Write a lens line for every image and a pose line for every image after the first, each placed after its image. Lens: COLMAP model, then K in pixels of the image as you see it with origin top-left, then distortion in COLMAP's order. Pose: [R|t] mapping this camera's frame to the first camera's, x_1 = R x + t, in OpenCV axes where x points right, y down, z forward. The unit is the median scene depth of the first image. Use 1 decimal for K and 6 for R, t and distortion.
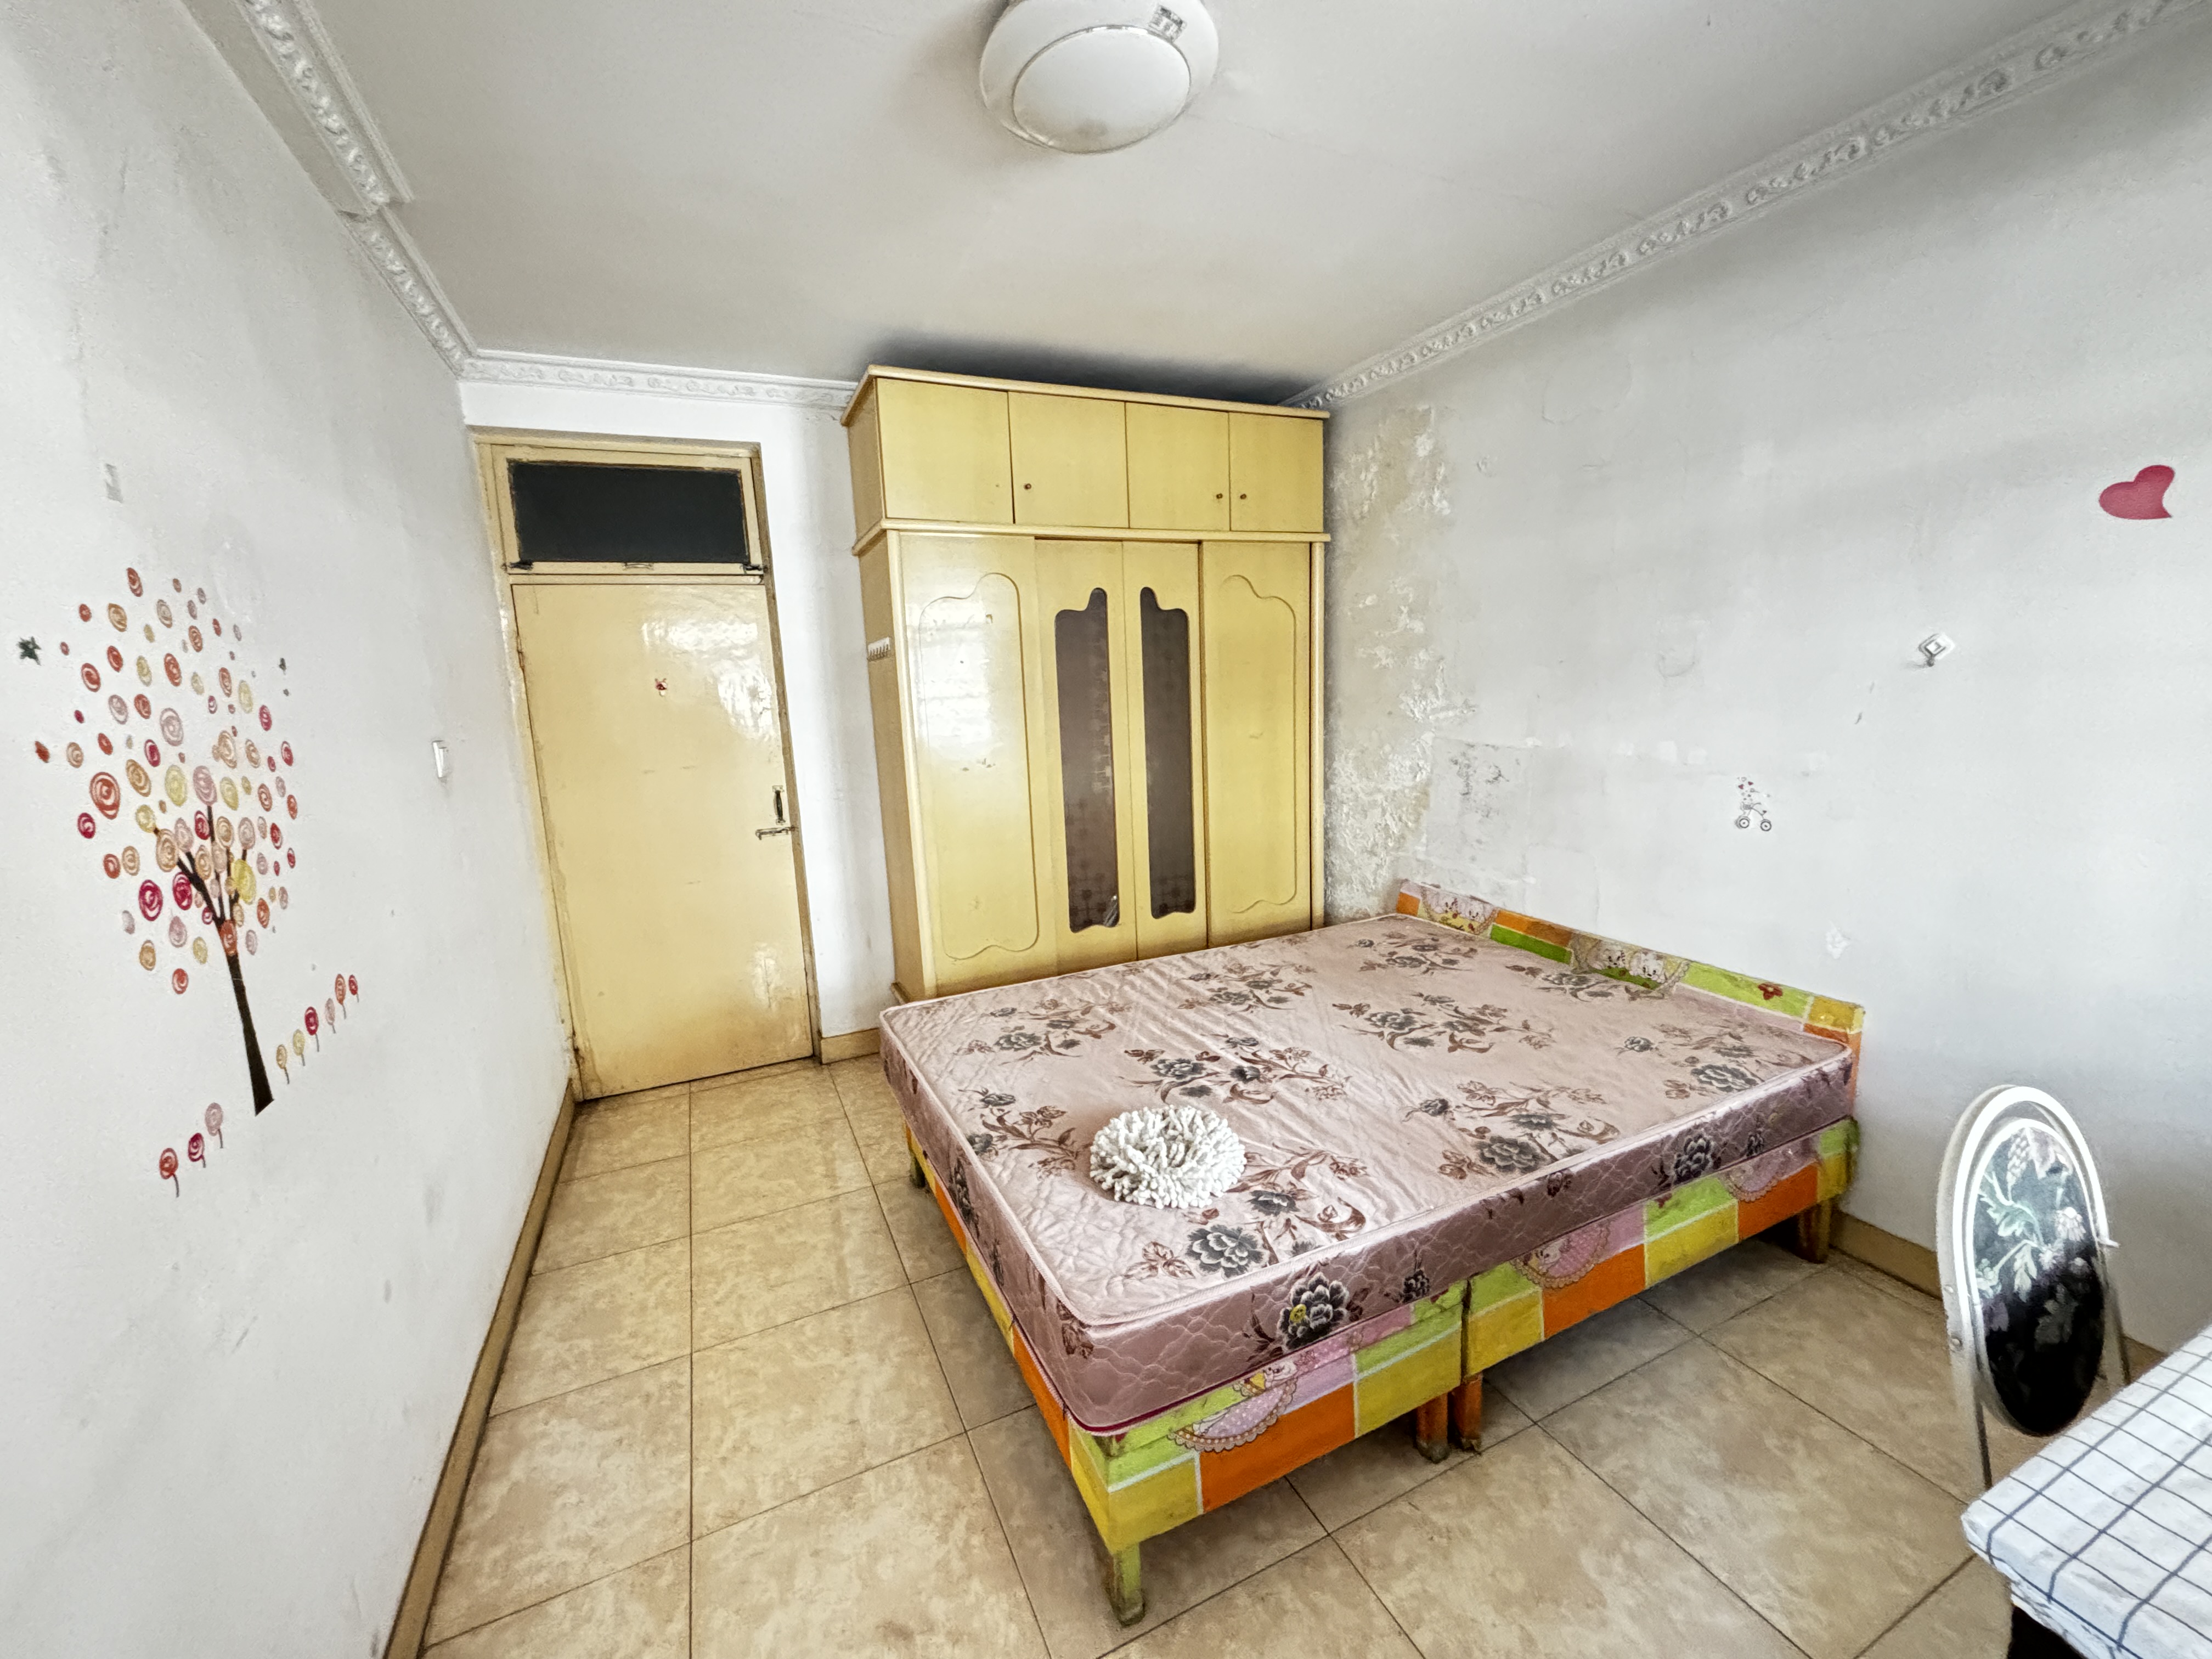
lens RADIAL K [[881.6, 0, 1101.1], [0, 881.6, 832.9], [0, 0, 1]] dist [0.002503, -0.001010]
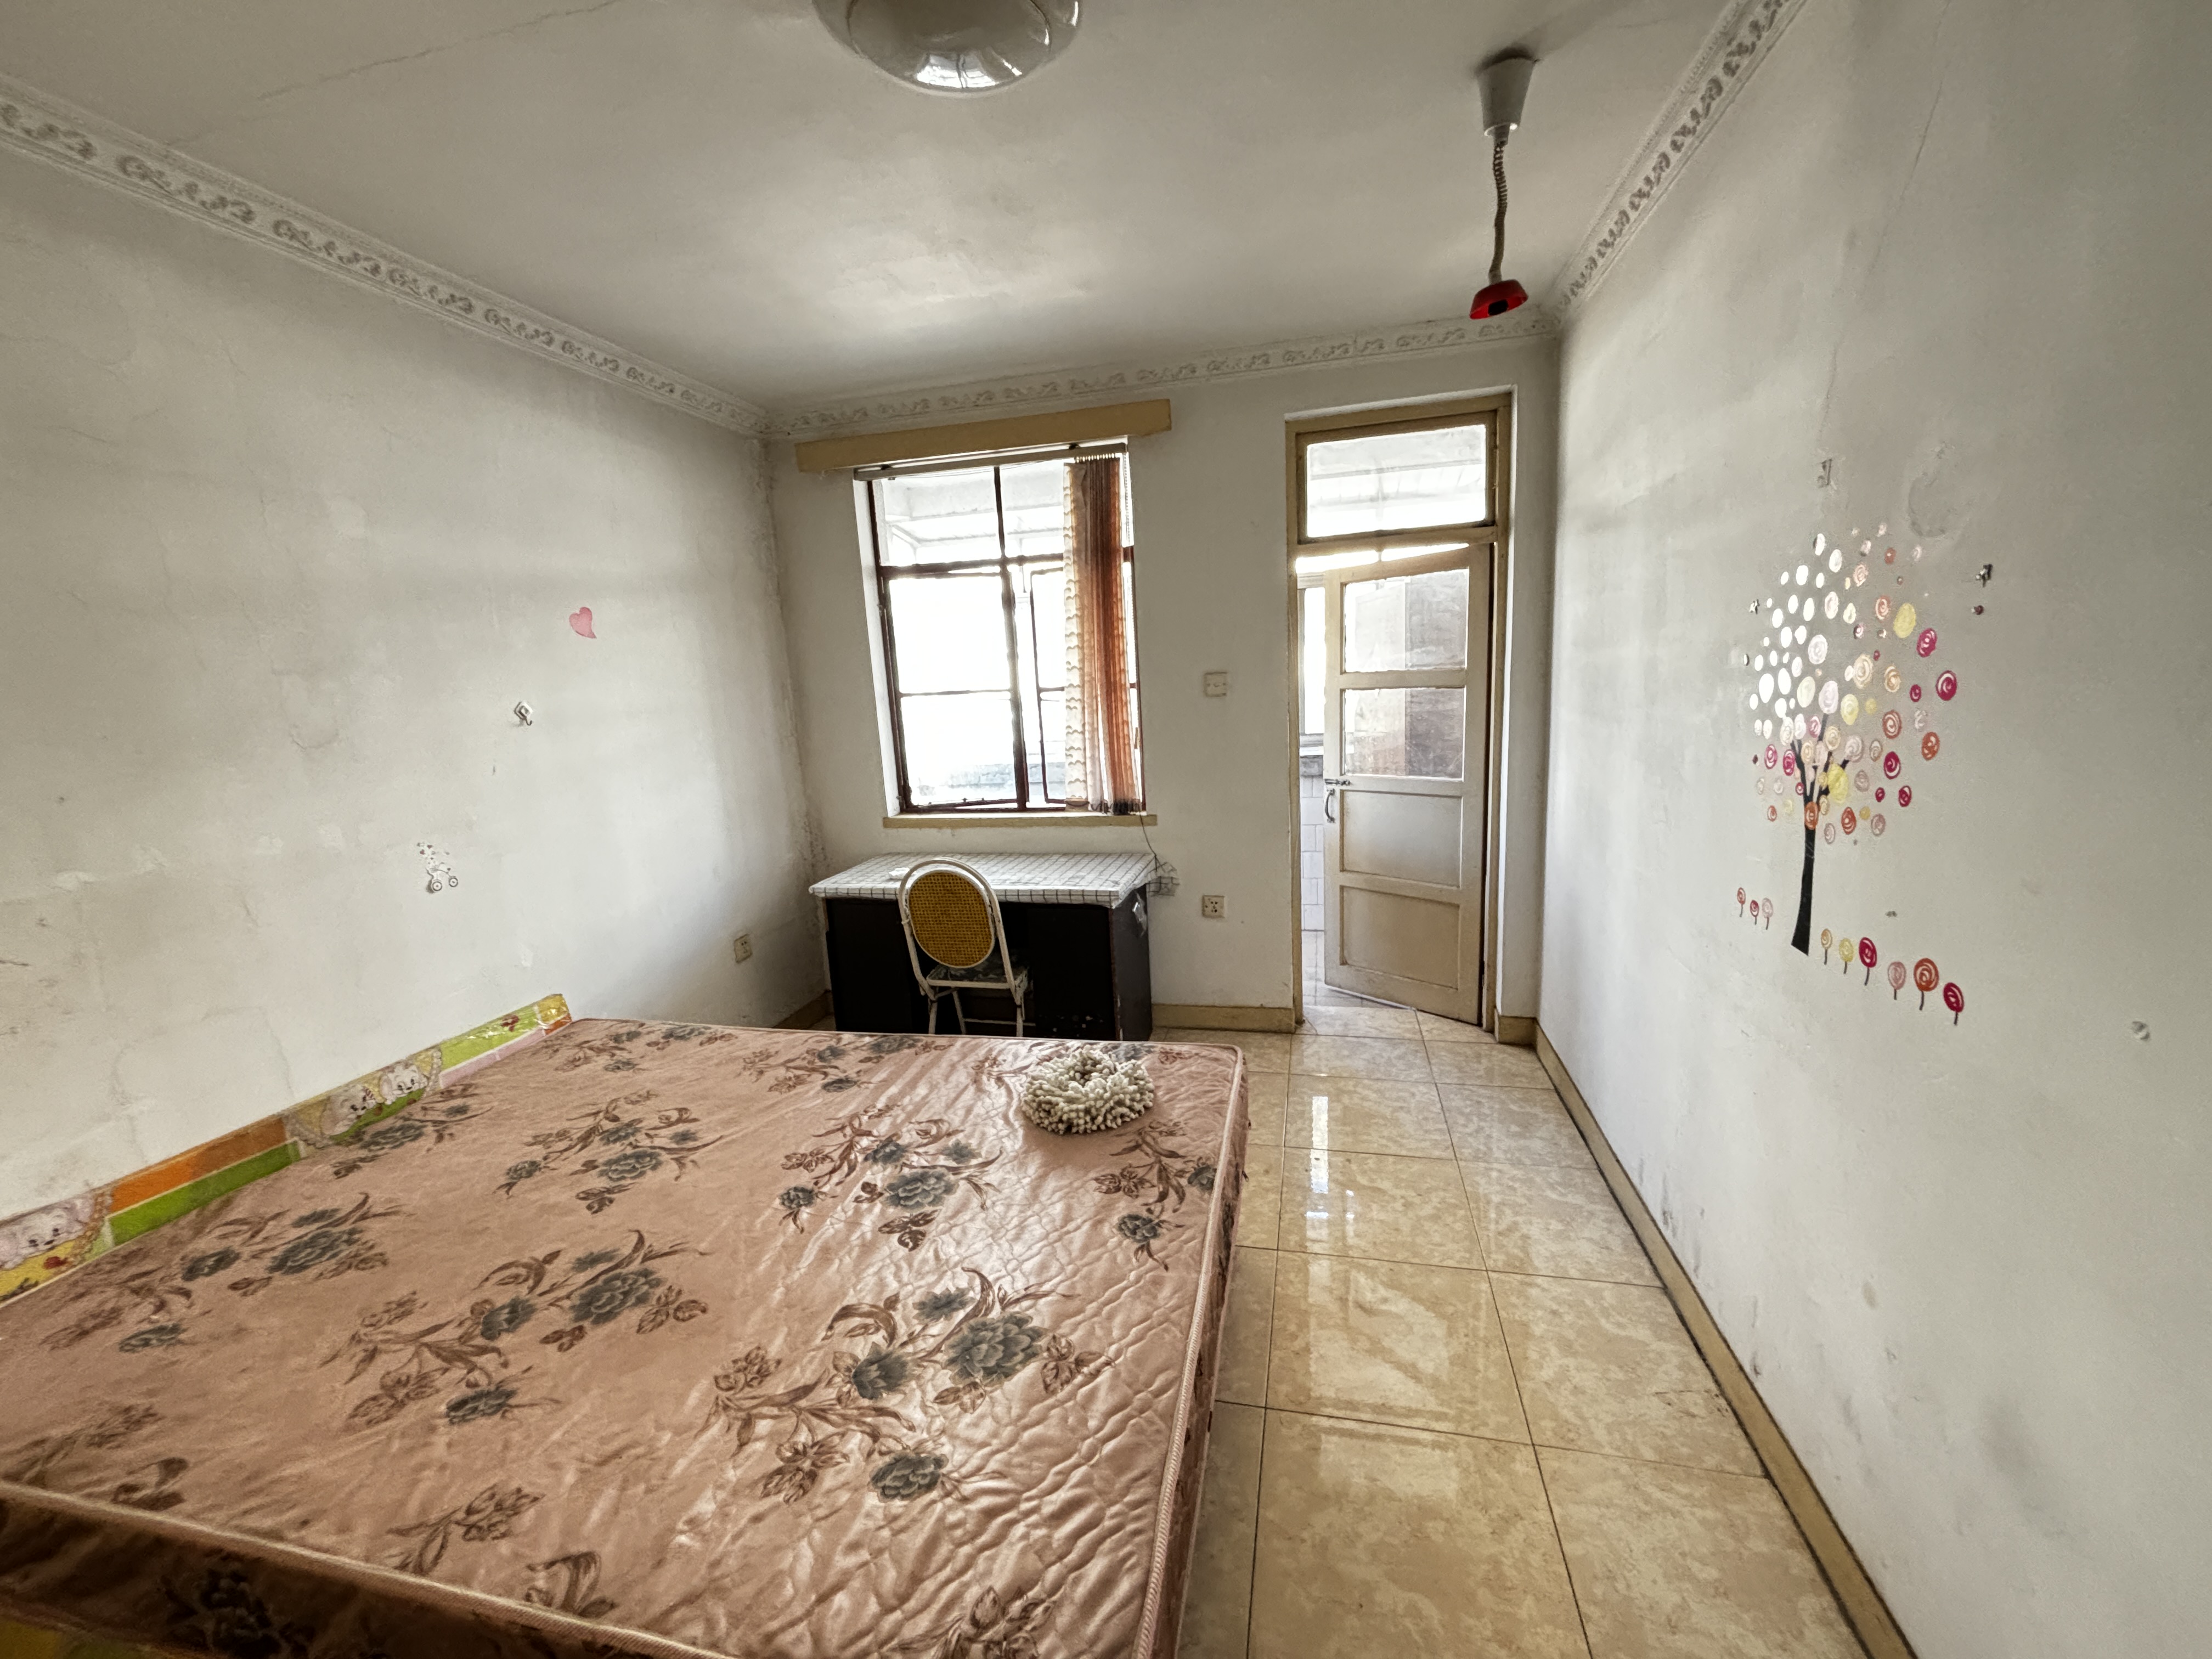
lens RADIAL K [[881.6, 0, 1101.1], [0, 881.6, 832.9], [0, 0, 1]] dist [0.002503, -0.001010]
pose [[-0.781952, -0.028677, 0.622679, -0.465294], [0.190871, 0.939941, 0.282982, -0.200750], [-0.593397, 0.340130, -0.729515, 1.223215]]
